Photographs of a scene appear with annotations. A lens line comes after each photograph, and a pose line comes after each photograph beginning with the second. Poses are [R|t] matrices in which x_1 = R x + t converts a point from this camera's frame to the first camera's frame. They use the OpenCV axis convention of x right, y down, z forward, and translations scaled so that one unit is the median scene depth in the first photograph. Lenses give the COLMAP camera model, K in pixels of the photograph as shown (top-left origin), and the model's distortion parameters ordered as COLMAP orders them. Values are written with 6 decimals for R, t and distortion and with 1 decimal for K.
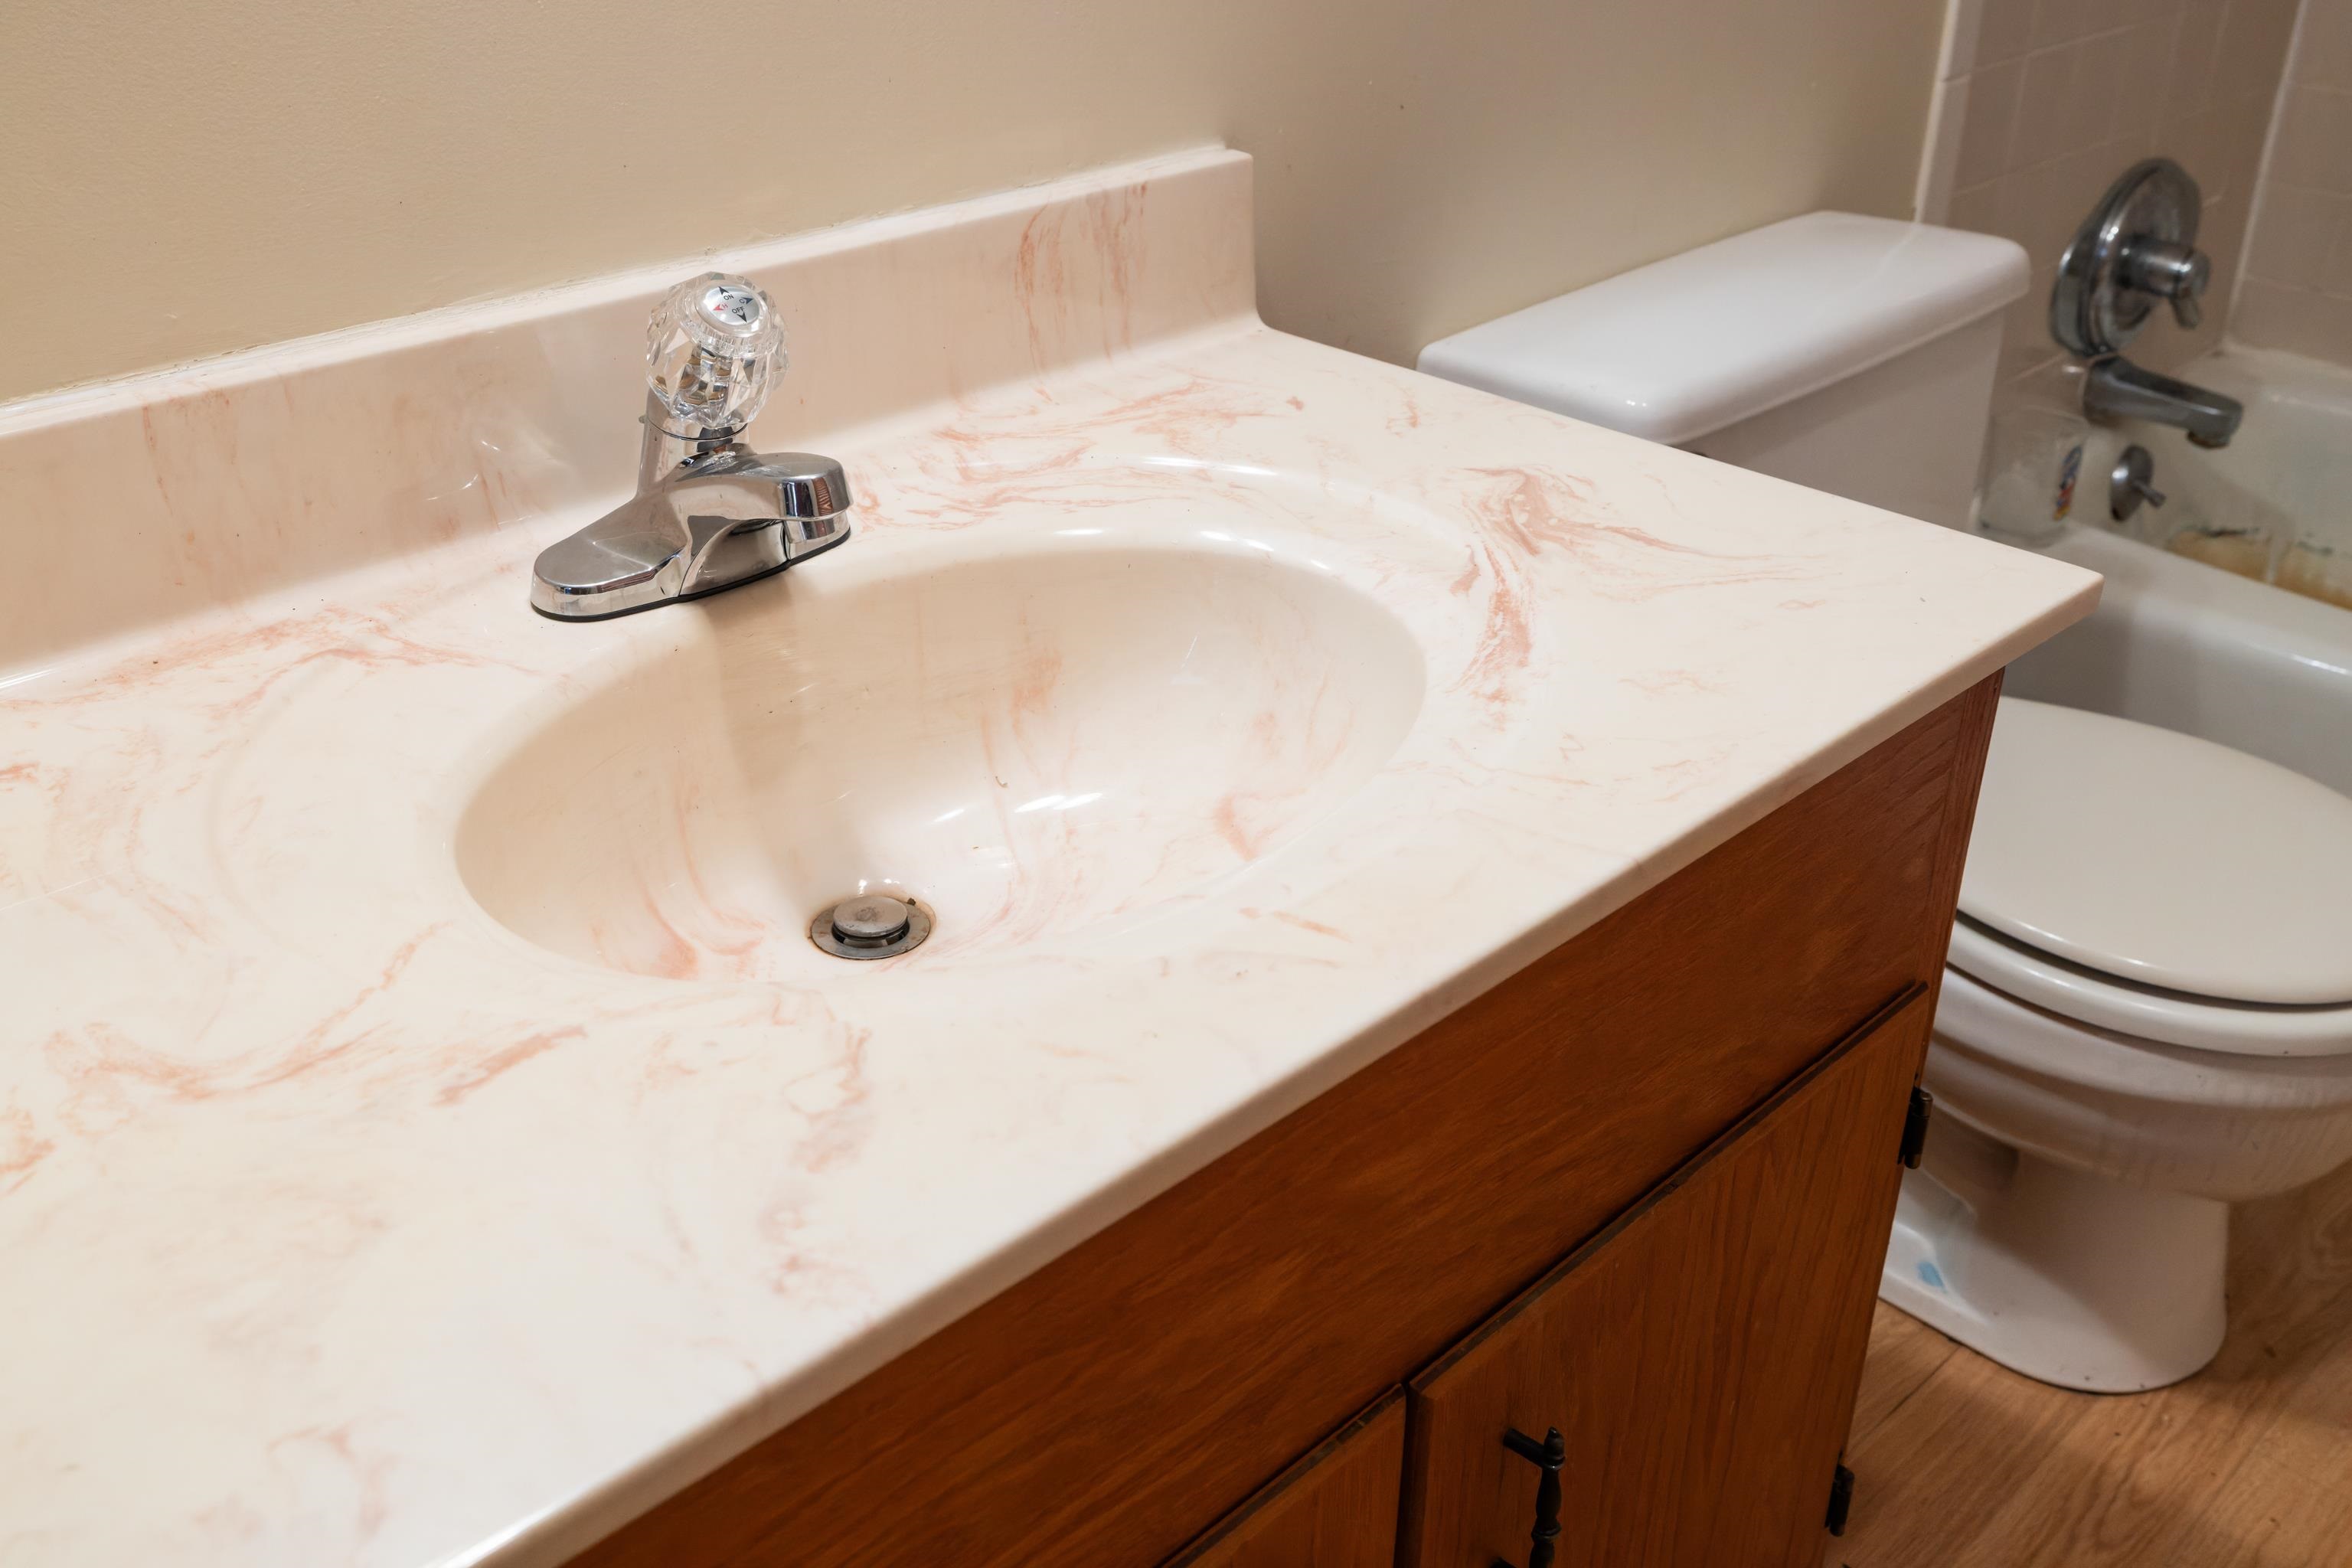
lens RADIAL K [[2184.1, 0, 1173.2], [0, 2184.1, 795.6], [0, 0, 1]] dist [0.007815, 0.000000]
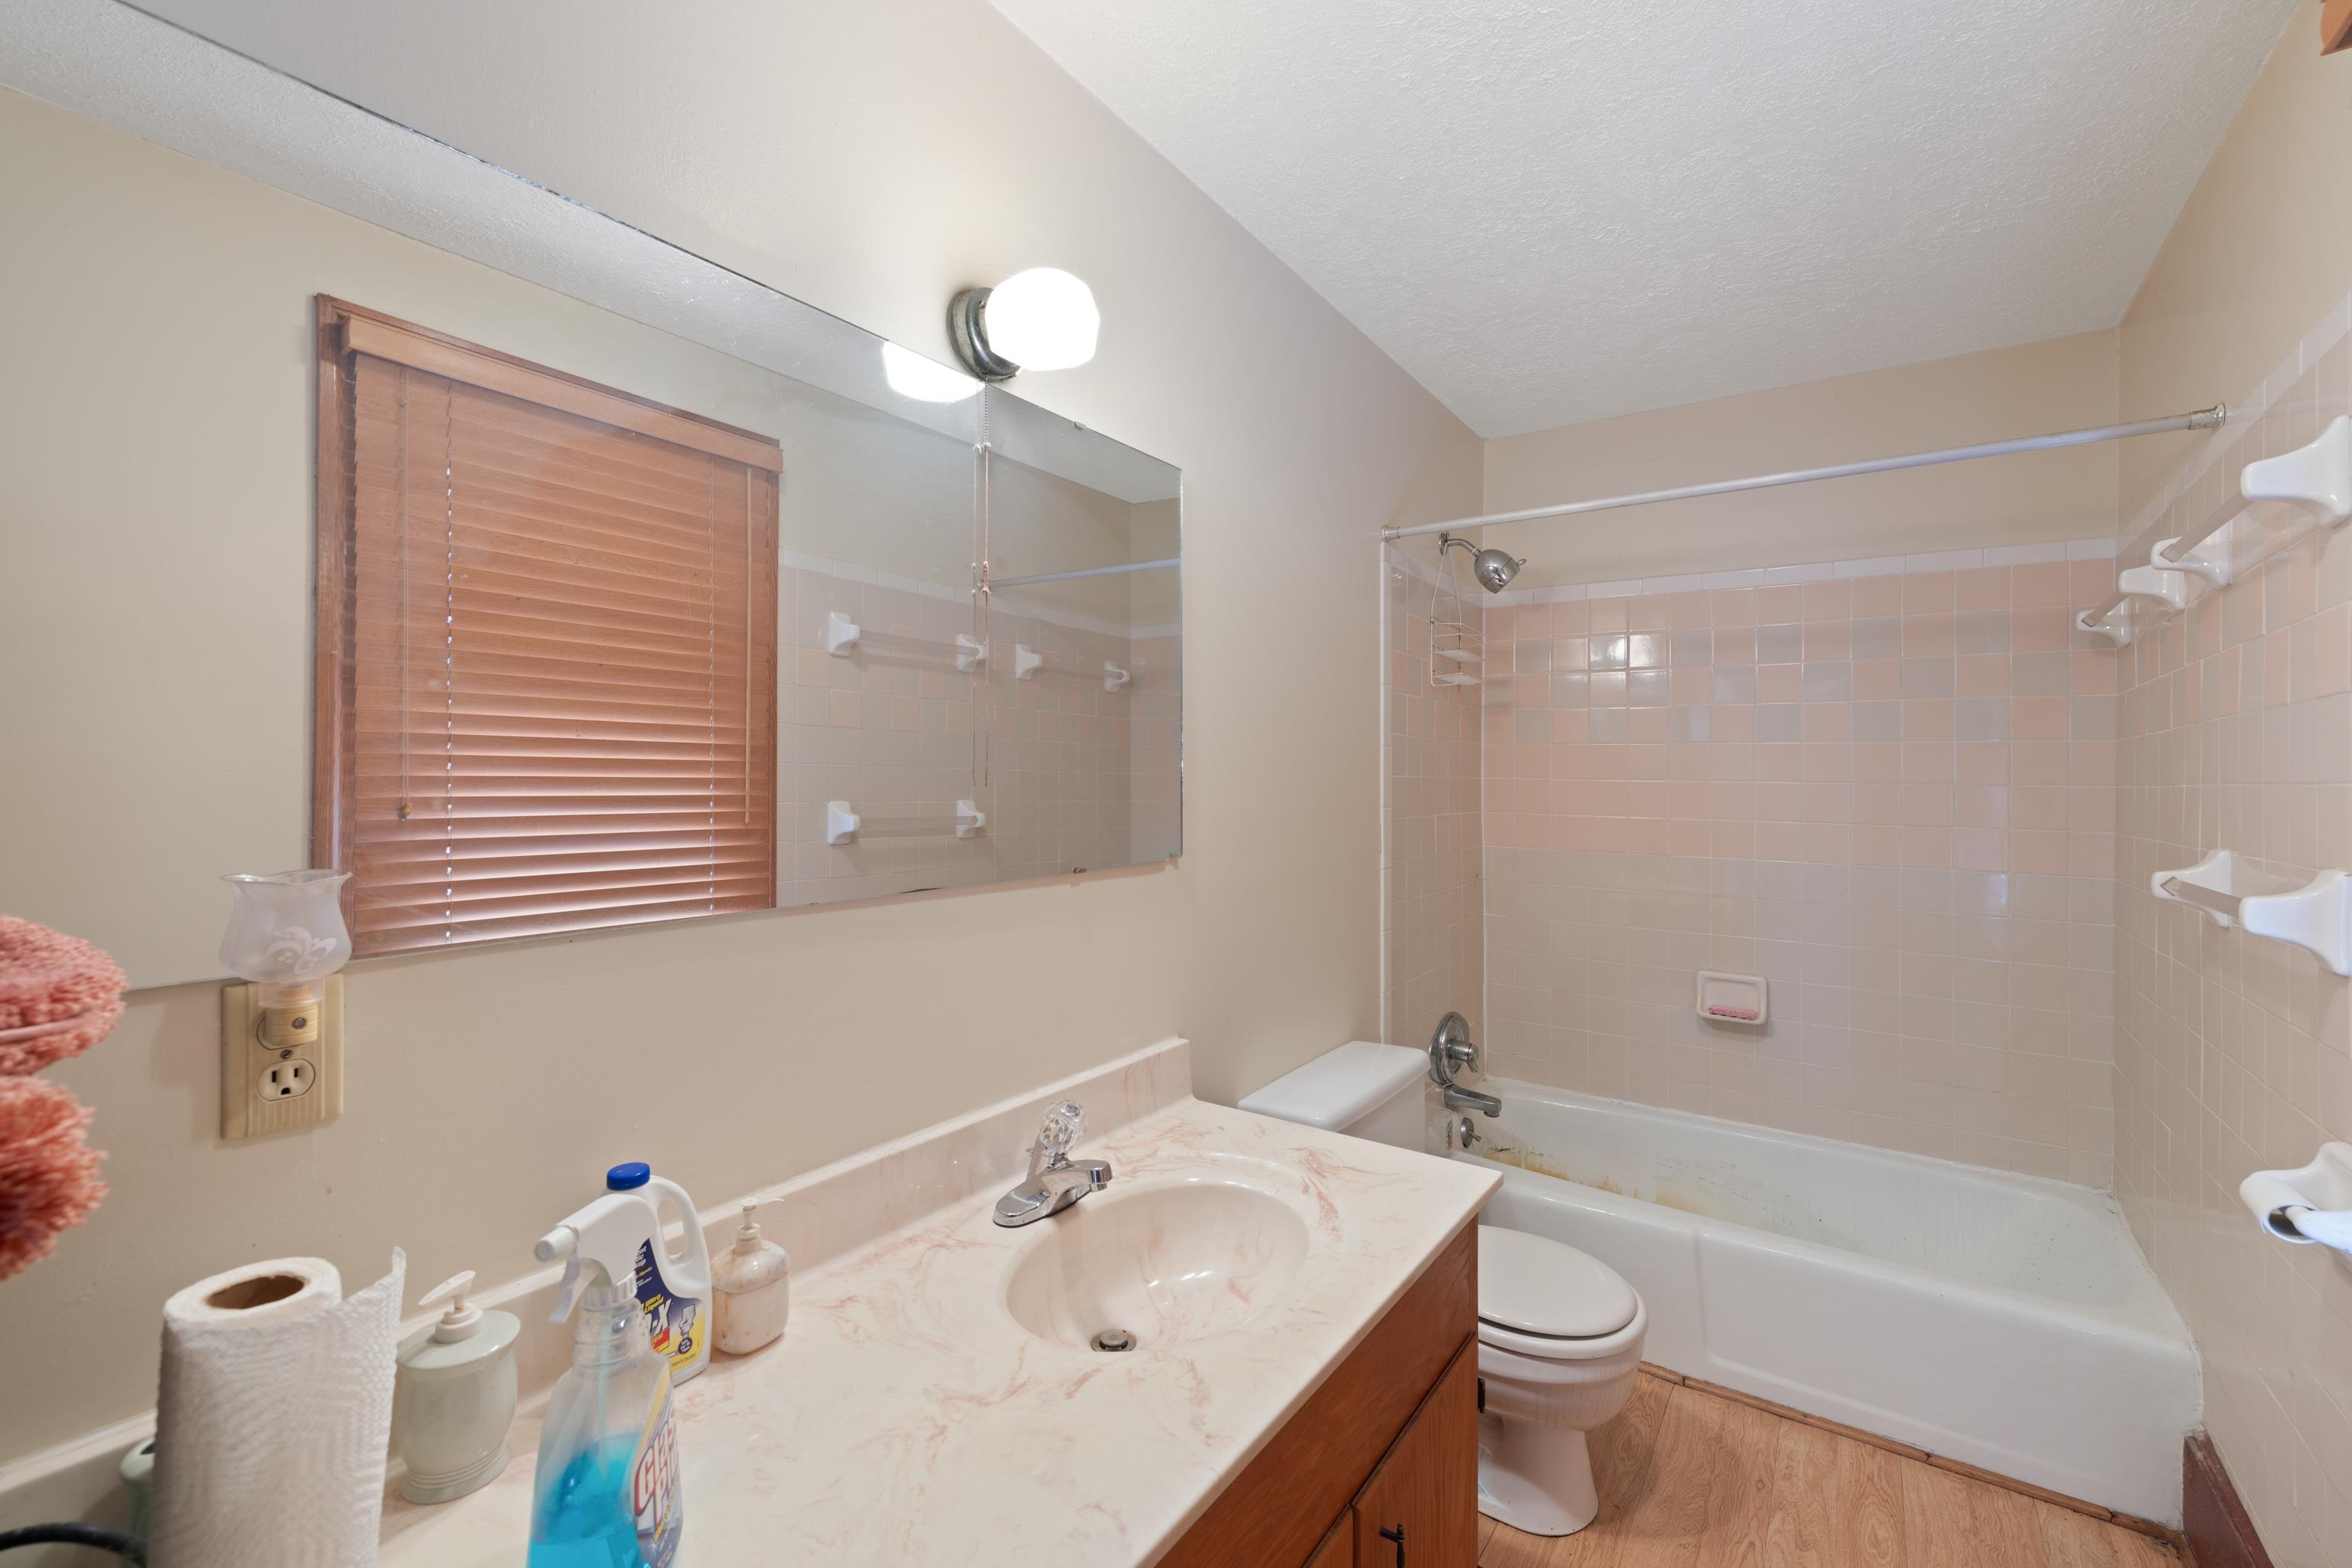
lens RADIAL K [[1006.2, 0, 1158.6], [0, 1006.2, 771.8], [0, 0, 1]] dist [-0.000849, -0.000021]
pose [[0.984381, -0.000420, 0.176052, -0.295116], [0.084350, 0.878875, -0.469536, 0.027551], [-0.154530, 0.477052, 0.865183, -0.414975]]
